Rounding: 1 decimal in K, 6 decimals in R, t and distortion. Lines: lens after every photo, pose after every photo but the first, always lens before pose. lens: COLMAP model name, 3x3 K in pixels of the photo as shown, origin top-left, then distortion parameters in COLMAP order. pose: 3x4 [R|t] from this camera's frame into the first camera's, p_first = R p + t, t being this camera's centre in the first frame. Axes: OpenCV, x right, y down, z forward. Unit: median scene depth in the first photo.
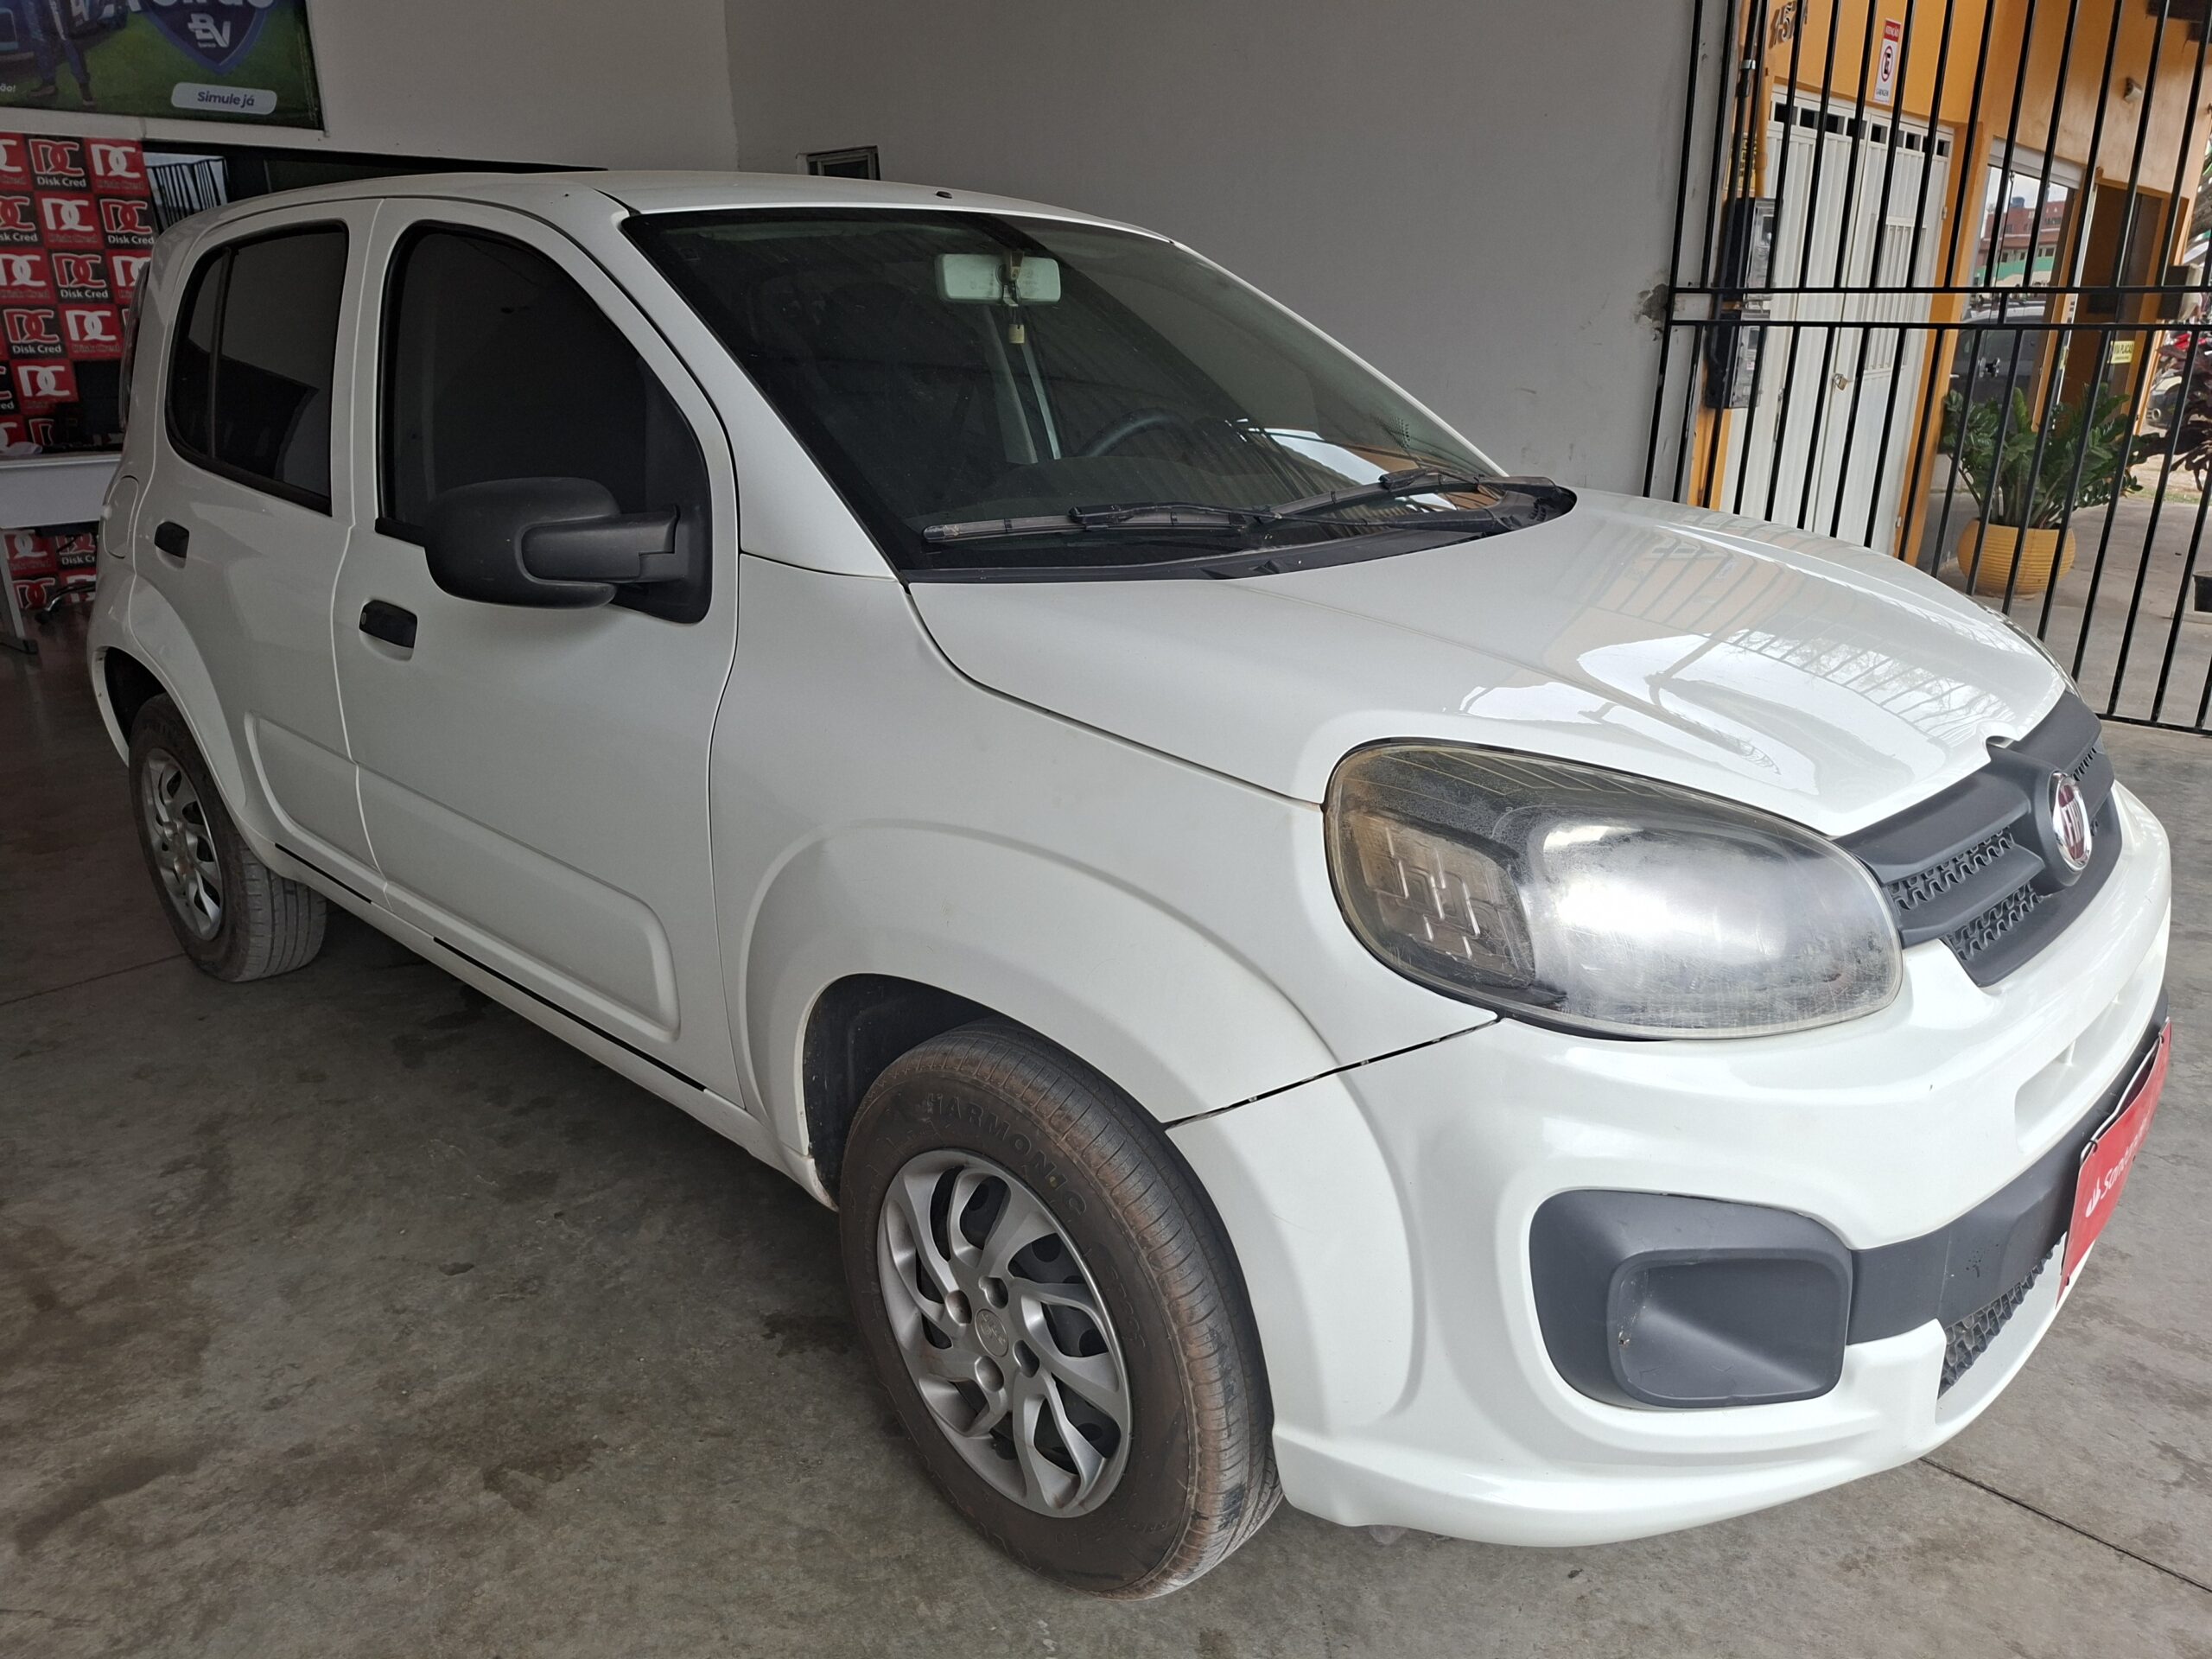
lens RADIAL K [[1562.4, 0, 1106.0], [0, 1562.4, 829.5], [0, 0, 1]] dist [0.043593, -0.035121]
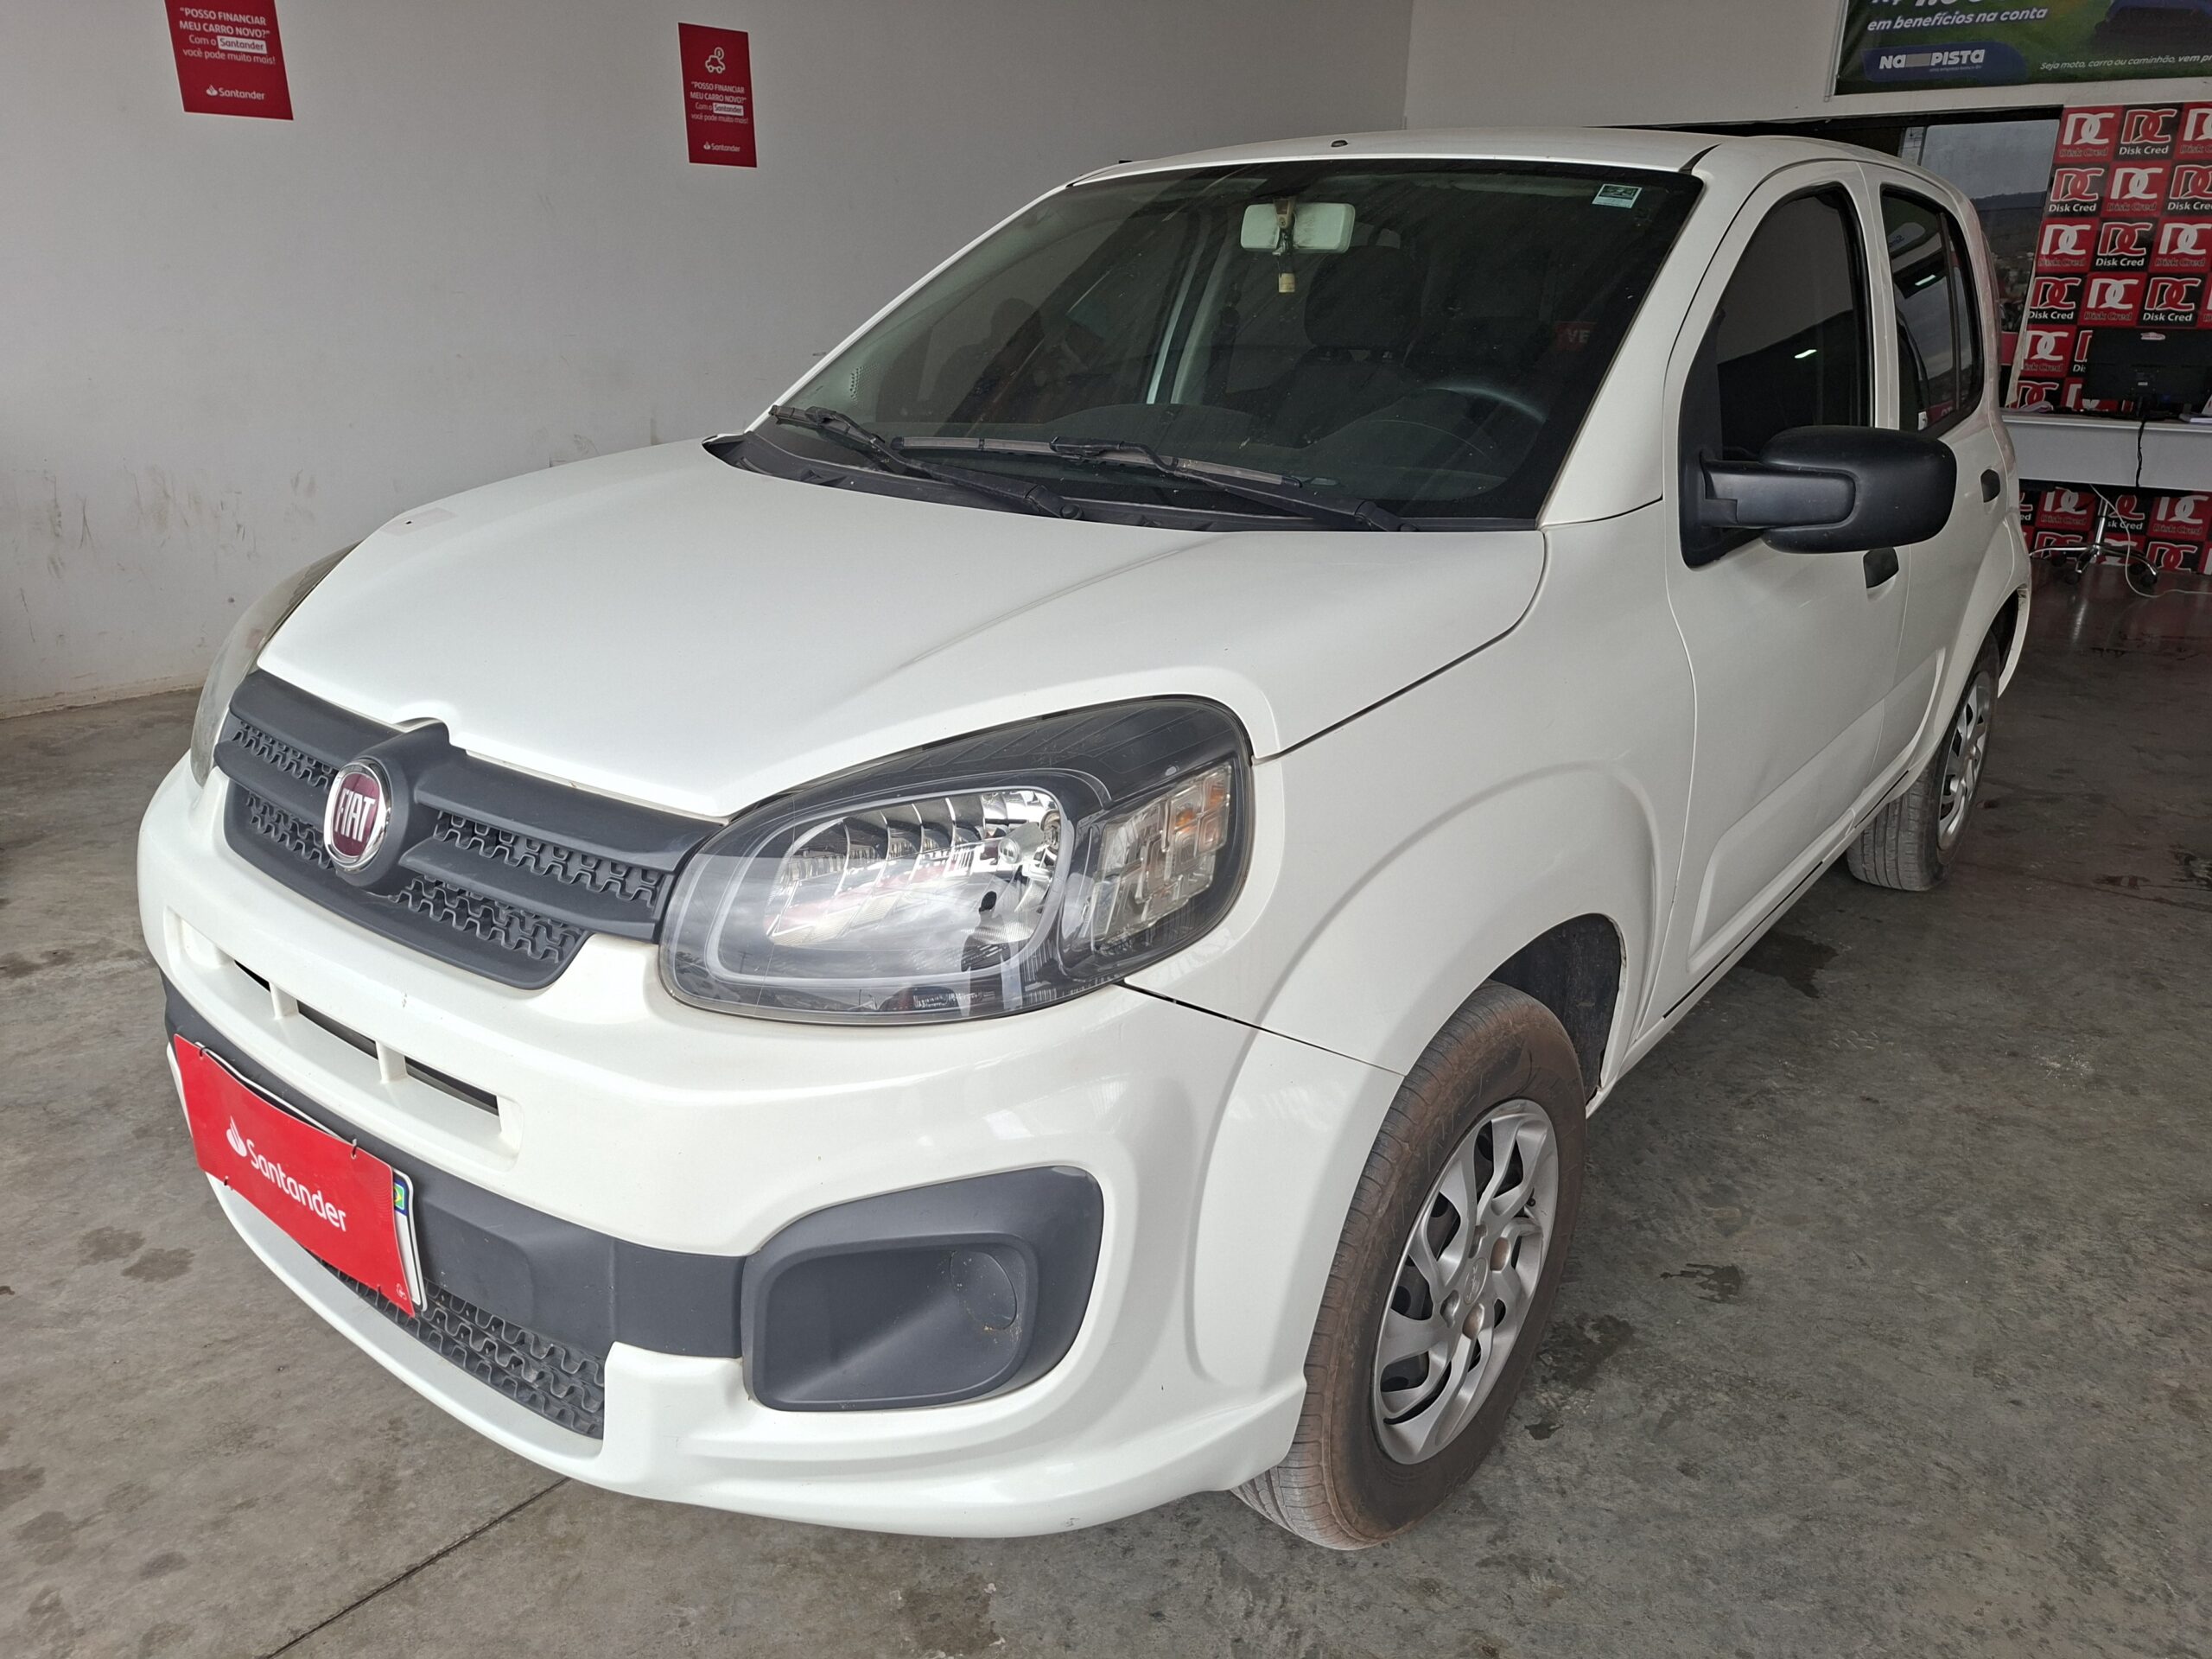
lens RADIAL K [[1546.3, 0, 1105.4], [0, 1546.3, 821.2], [0, 0, 1]] dist [0.056742, -0.049538]
pose [[0.075276, 0.333224, -0.939838, 1.129142], [-0.324030, 0.899537, 0.292982, -0.304534], [0.943047, 0.282481, 0.175688, 0.951109]]
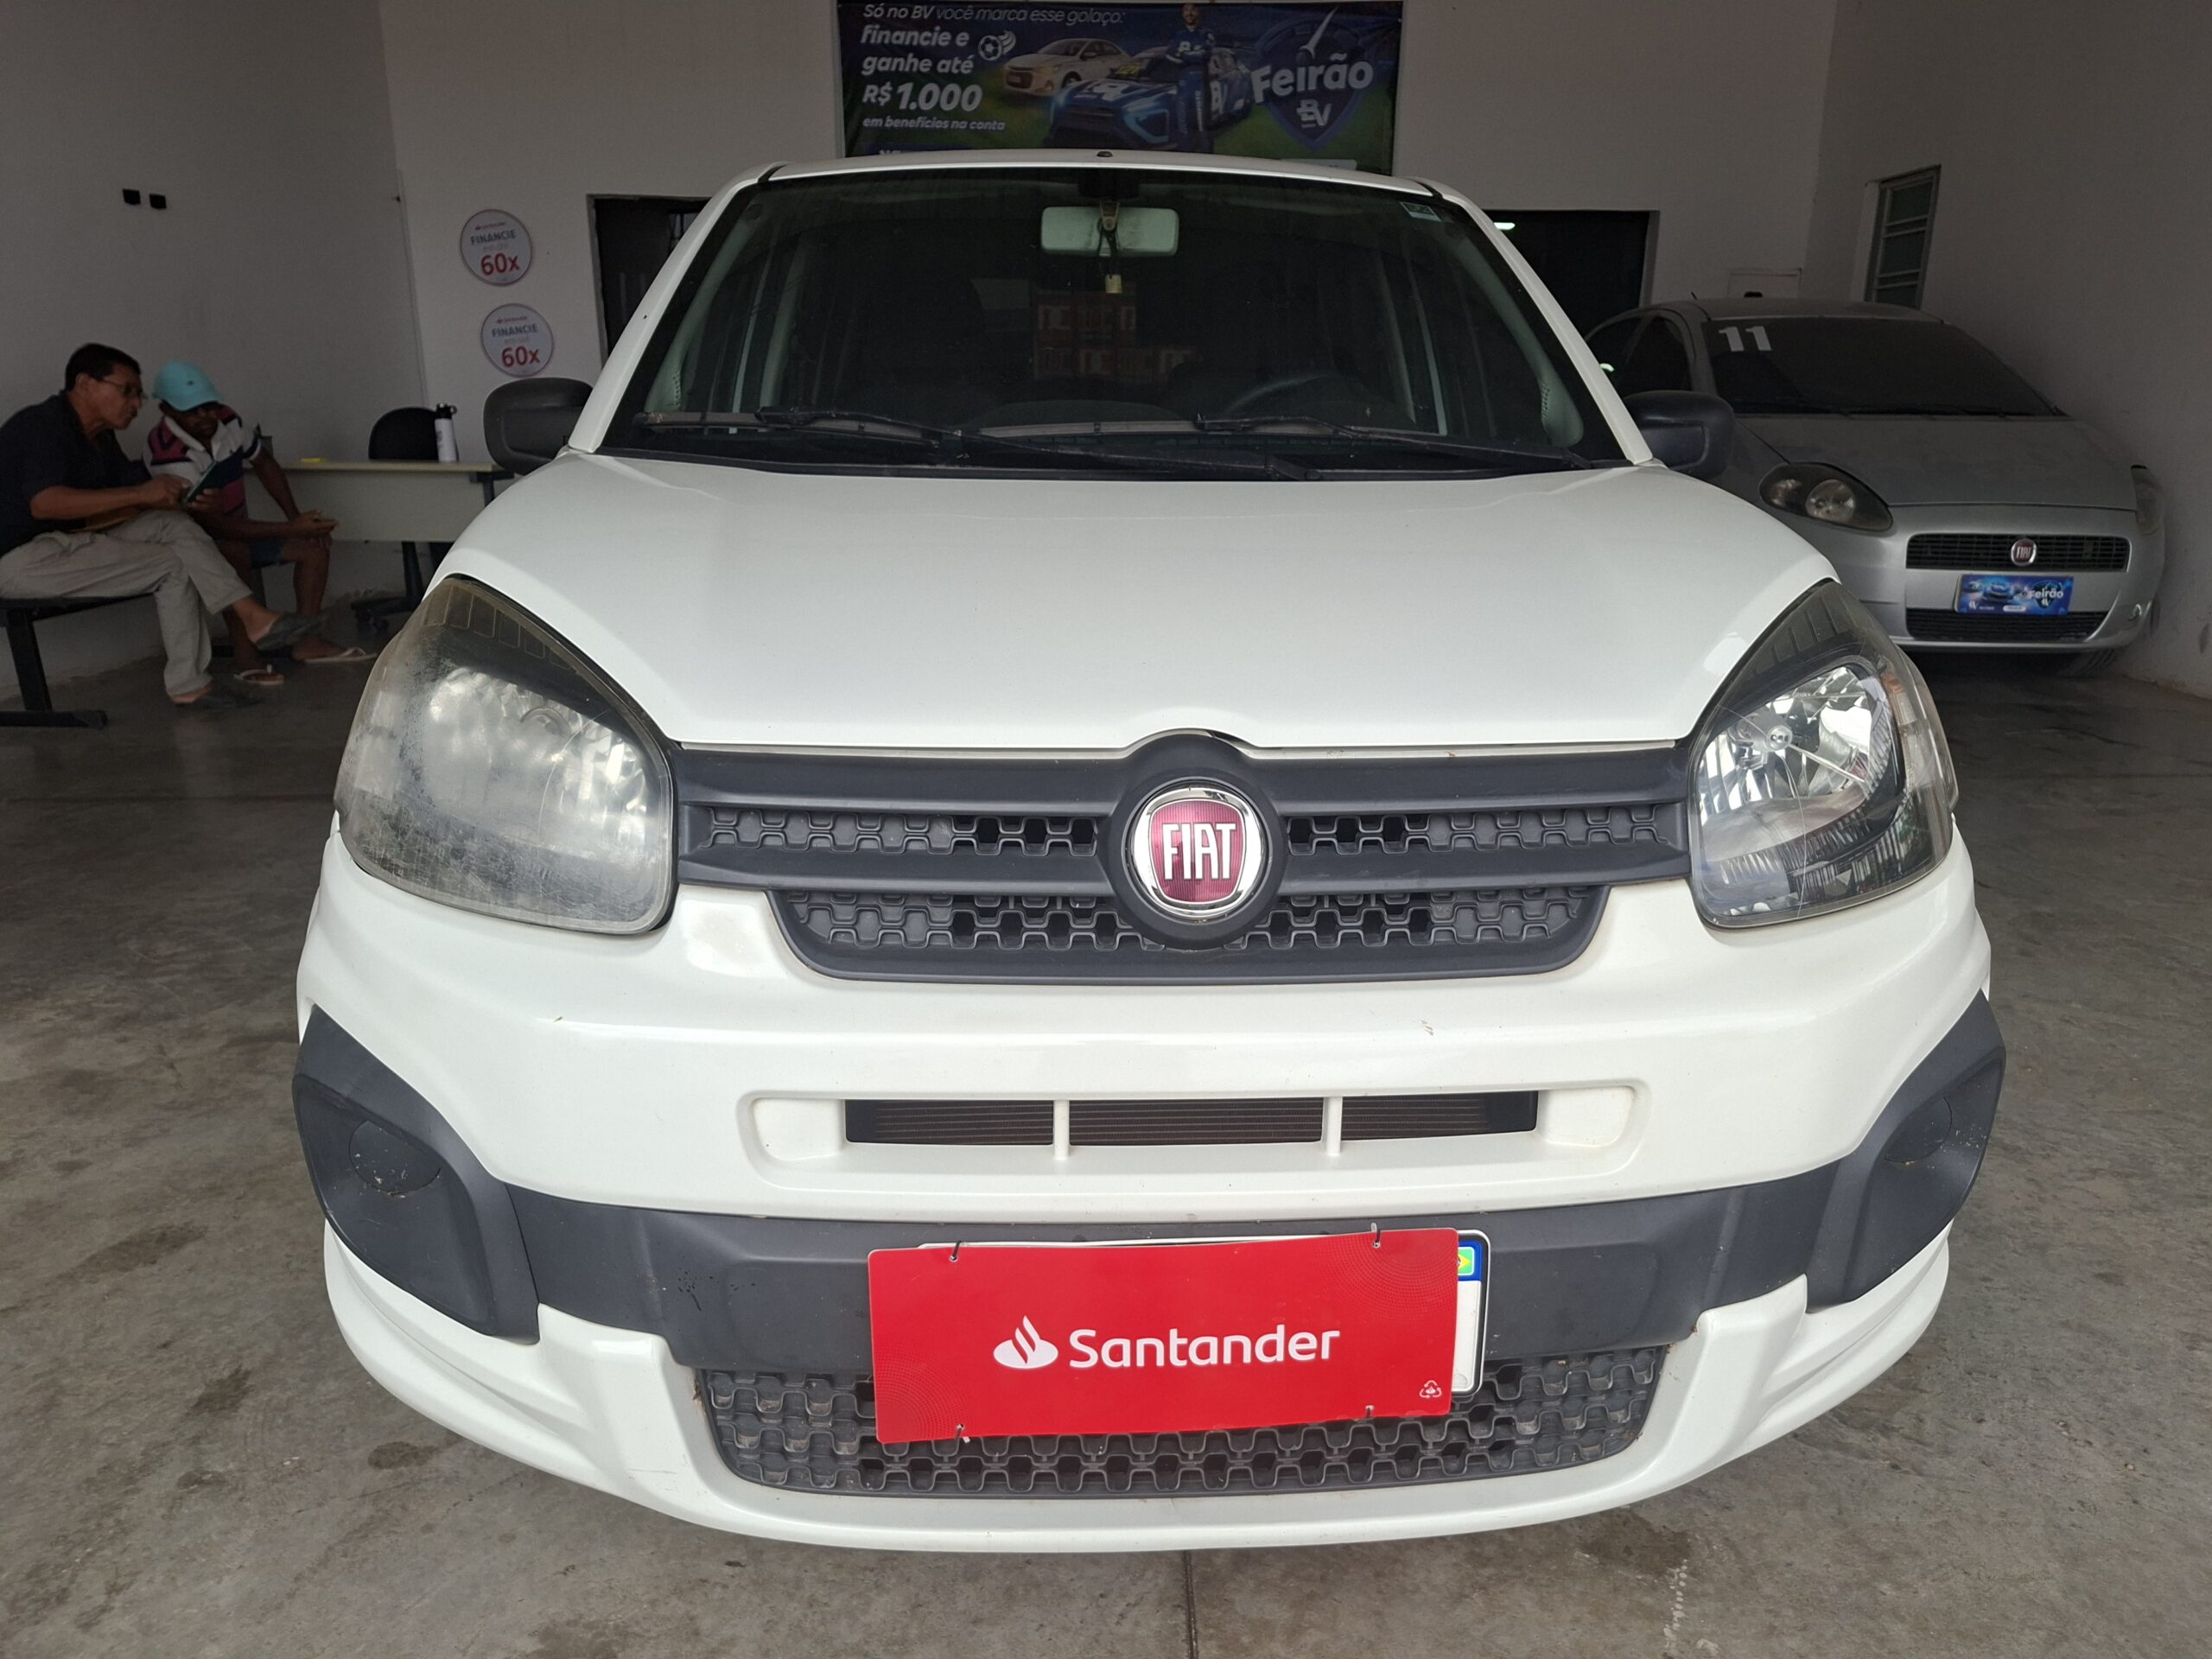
lens RADIAL K [[1548.3, 0, 1128.3], [0, 1548.3, 826.2], [0, 0, 1]] dist [0.052326, -0.062955]
pose [[0.718530, 0.204292, -0.664815, 0.801741], [-0.231087, 0.971707, 0.048839, -0.032218], [0.655983, 0.118538, 0.745410, 0.349475]]
